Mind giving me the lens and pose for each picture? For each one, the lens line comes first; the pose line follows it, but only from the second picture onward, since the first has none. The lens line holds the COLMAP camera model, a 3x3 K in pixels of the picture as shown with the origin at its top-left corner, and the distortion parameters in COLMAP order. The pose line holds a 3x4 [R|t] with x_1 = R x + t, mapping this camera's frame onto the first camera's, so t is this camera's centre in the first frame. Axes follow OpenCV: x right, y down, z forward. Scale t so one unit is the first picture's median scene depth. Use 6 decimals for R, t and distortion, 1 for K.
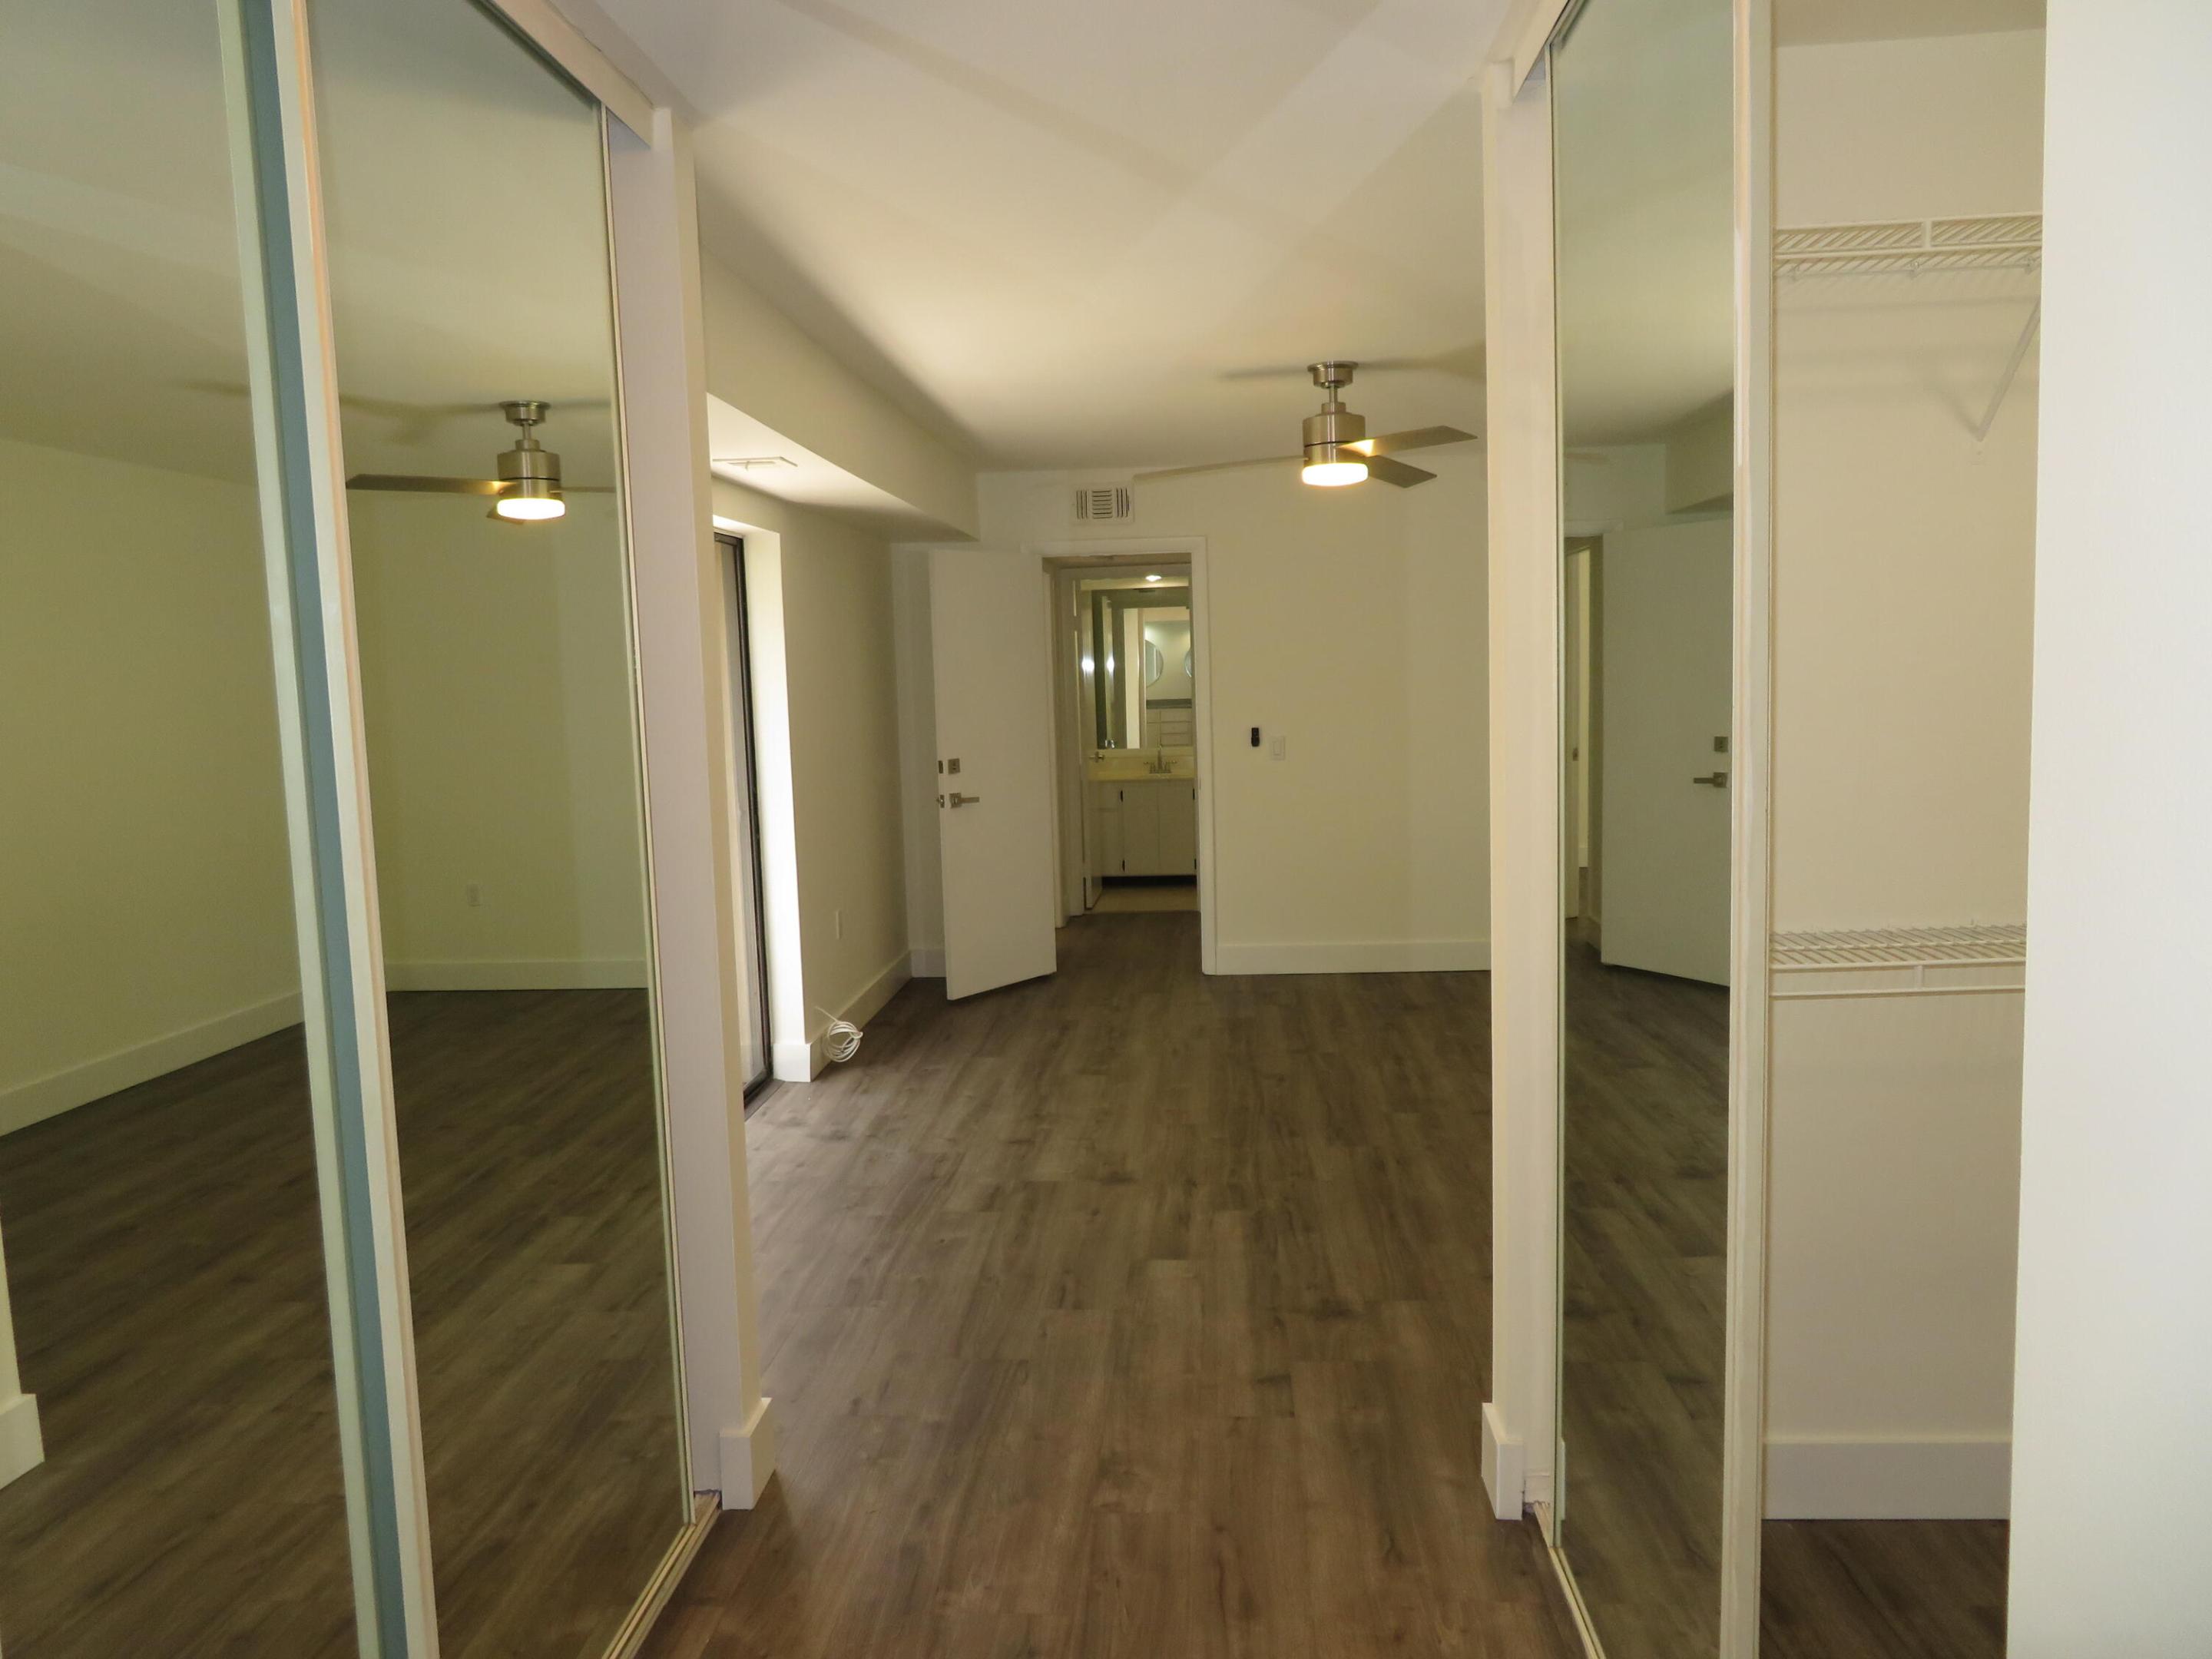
lens RADIAL K [[1578.4, 0, 1096.4], [0, 1578.4, 827.2], [0, 0, 1]] dist [-0.010861, 0.008989]
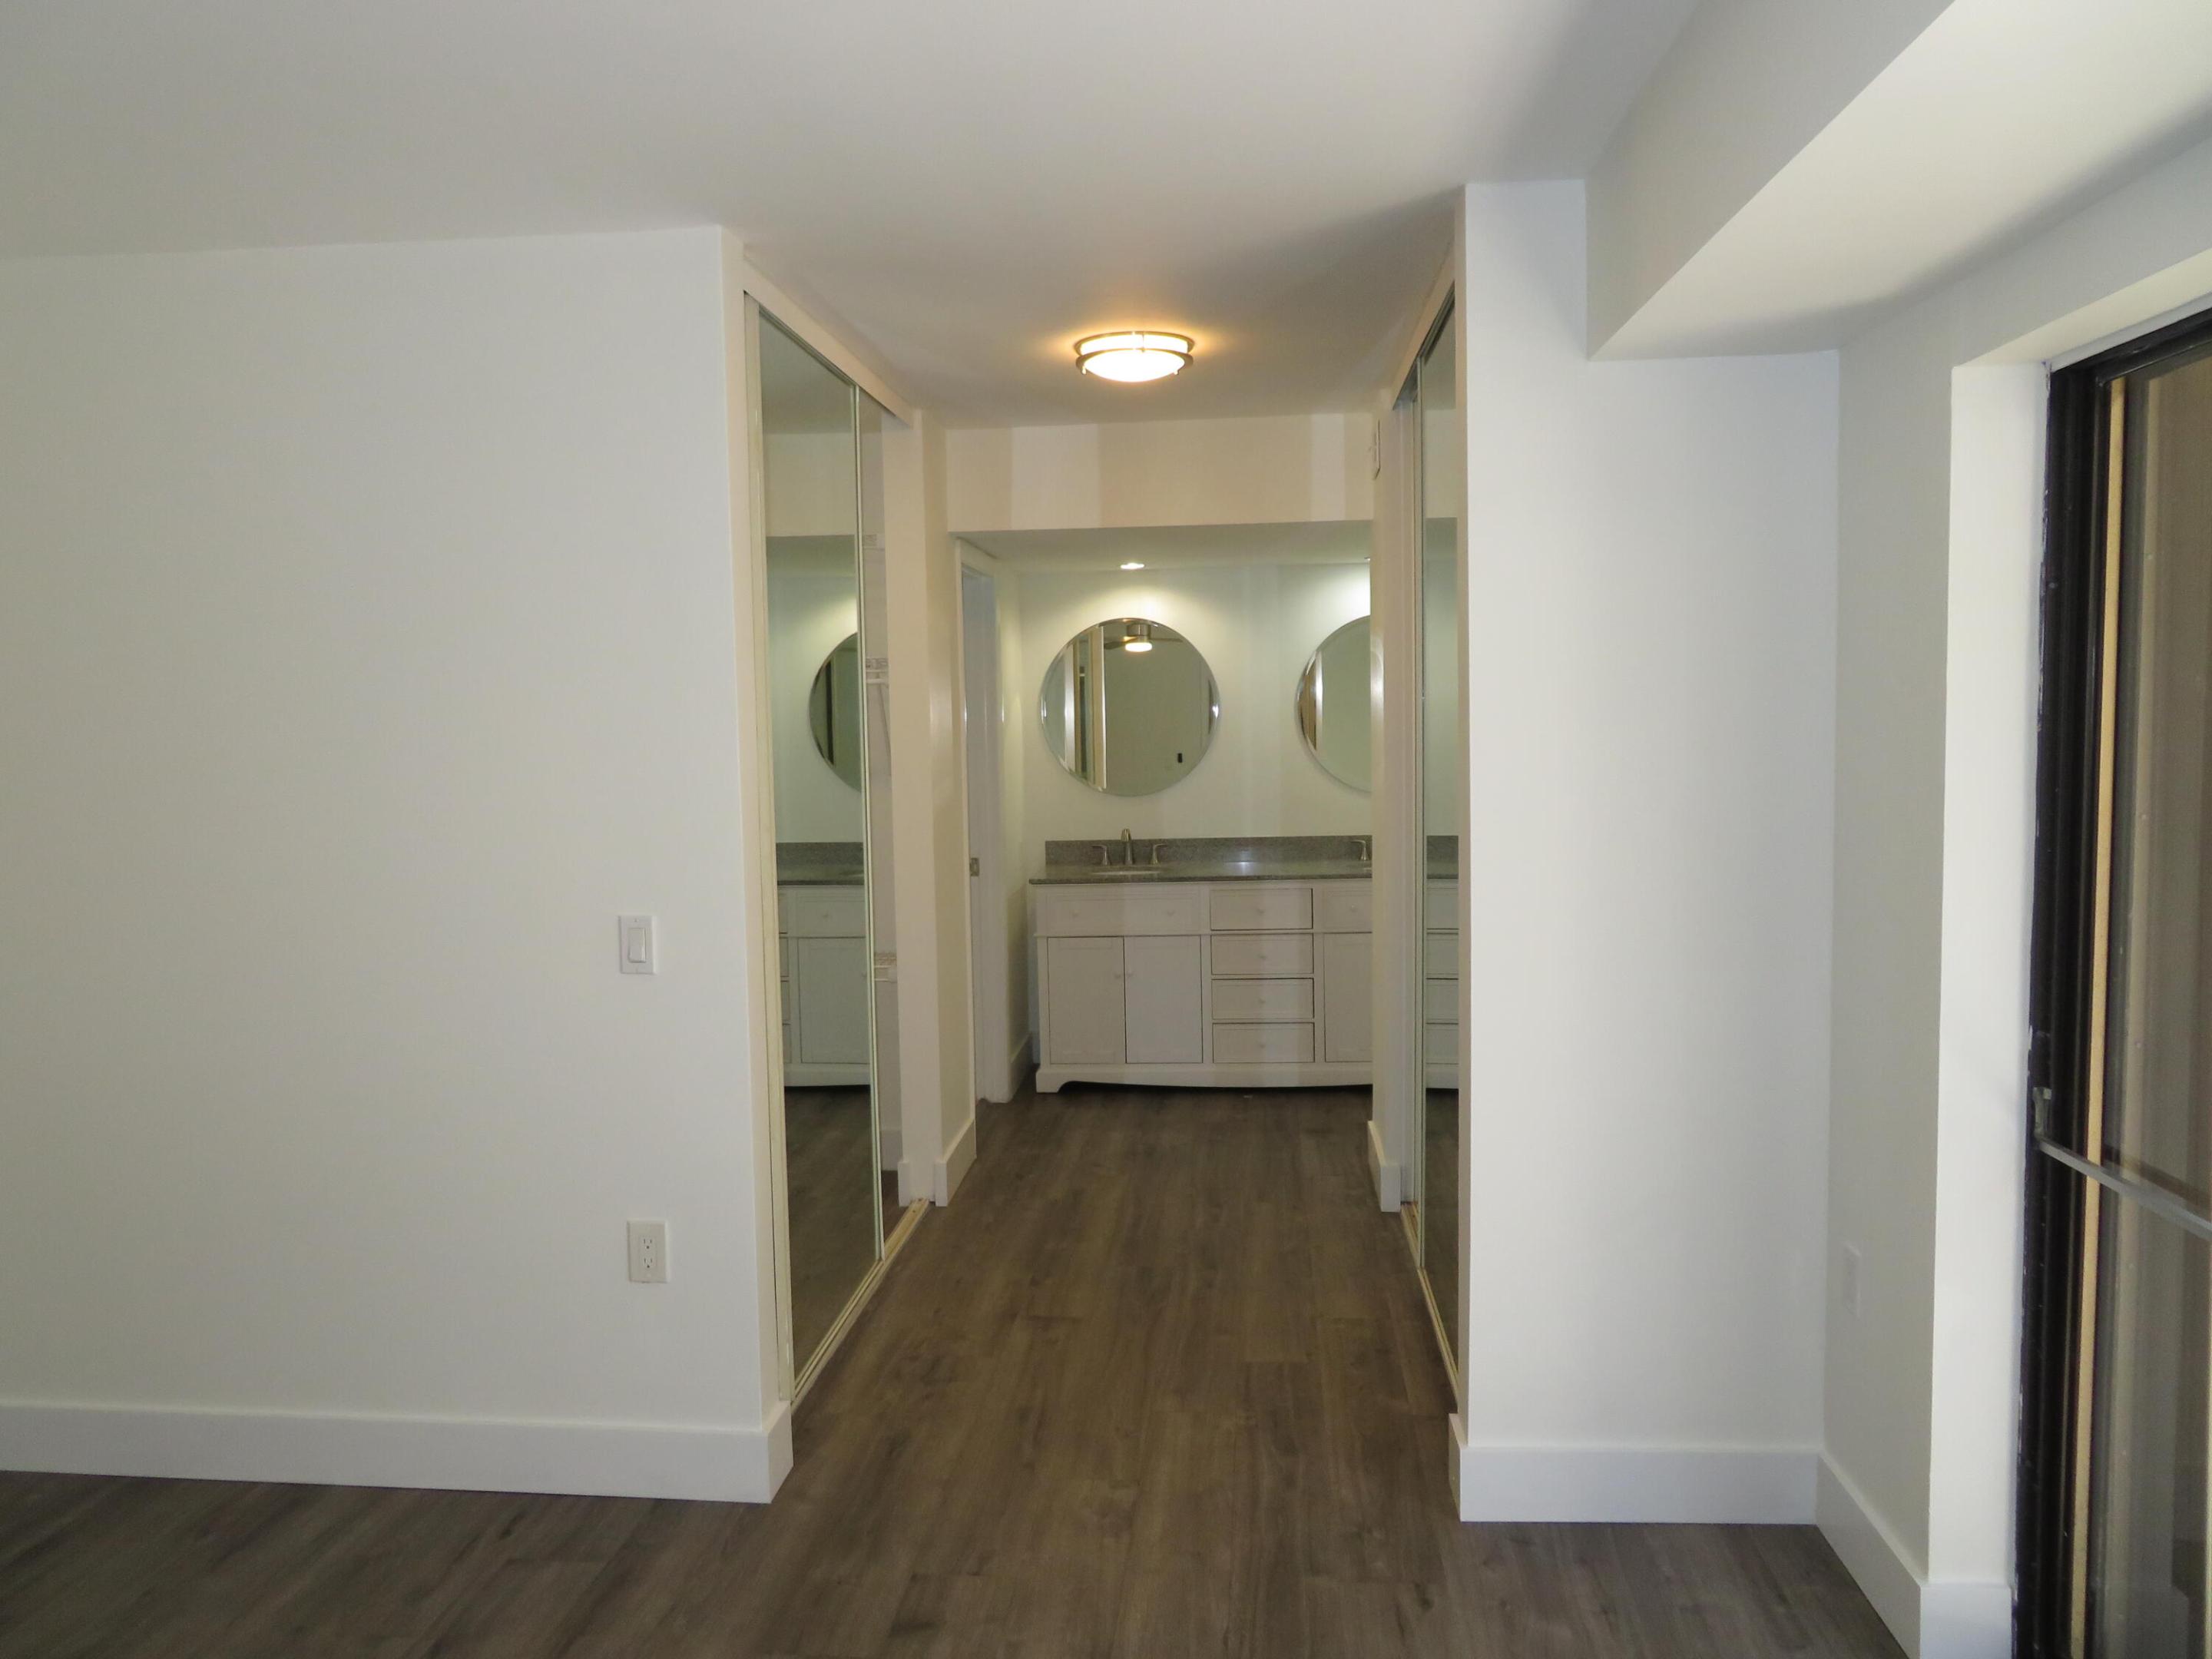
lens RADIAL K [[1578.4, 0, 1096.4], [0, 1578.4, 827.2], [0, 0, 1]] dist [-0.010861, 0.008989]
pose [[-0.998458, 0.048416, 0.027154, -0.025199], [0.052402, 0.983484, 0.173244, -0.209210], [-0.018317, 0.174400, -0.984505, 1.967205]]
